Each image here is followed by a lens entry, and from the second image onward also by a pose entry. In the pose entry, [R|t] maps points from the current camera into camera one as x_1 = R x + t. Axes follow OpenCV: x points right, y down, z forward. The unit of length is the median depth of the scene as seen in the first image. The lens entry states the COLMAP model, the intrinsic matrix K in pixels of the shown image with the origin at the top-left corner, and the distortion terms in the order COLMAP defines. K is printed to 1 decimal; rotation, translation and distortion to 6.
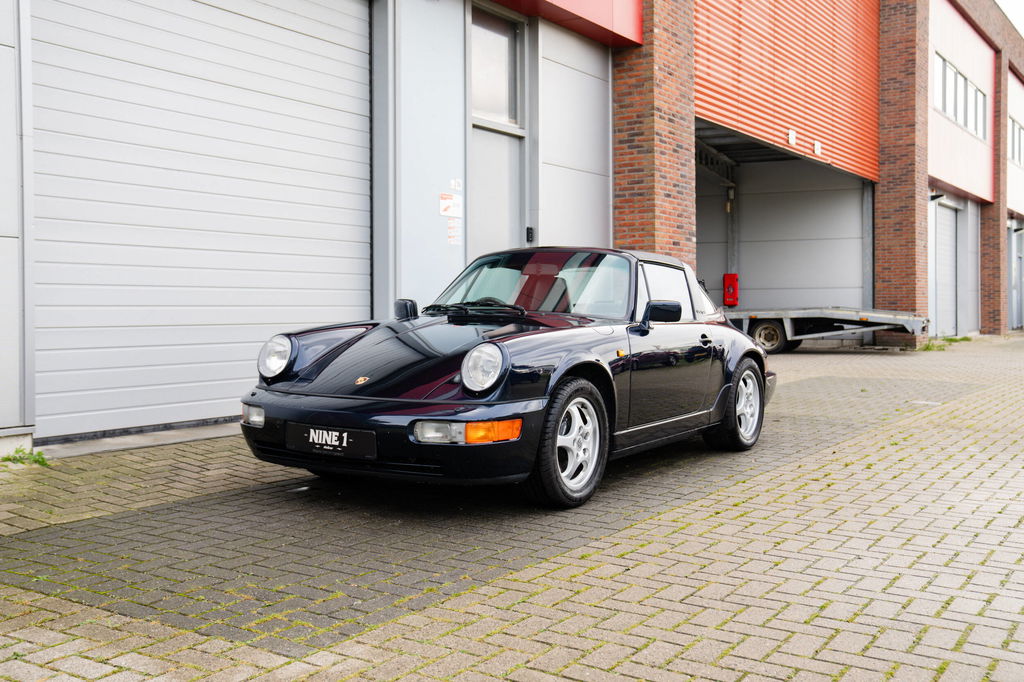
lens RADIAL K [[1062.7, 0, 512.9], [0, 1062.7, 315.4], [0, 0, 1]] dist [-0.015935, 0.152535]
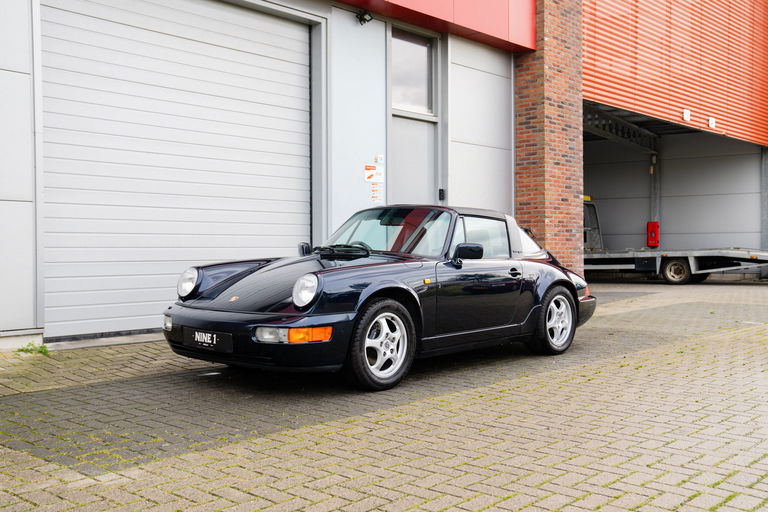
lens RADIAL K [[815.3, 0, 413.3], [0, 815.3, 255.9], [0, 0, 1]] dist [-0.005096, 0.180634]
pose [[0.989875, 0.001185, -0.141939, 0.182319], [-0.000873, 0.999997, 0.002255, -0.000237], [0.141941, -0.002109, 0.989873, -0.048083]]
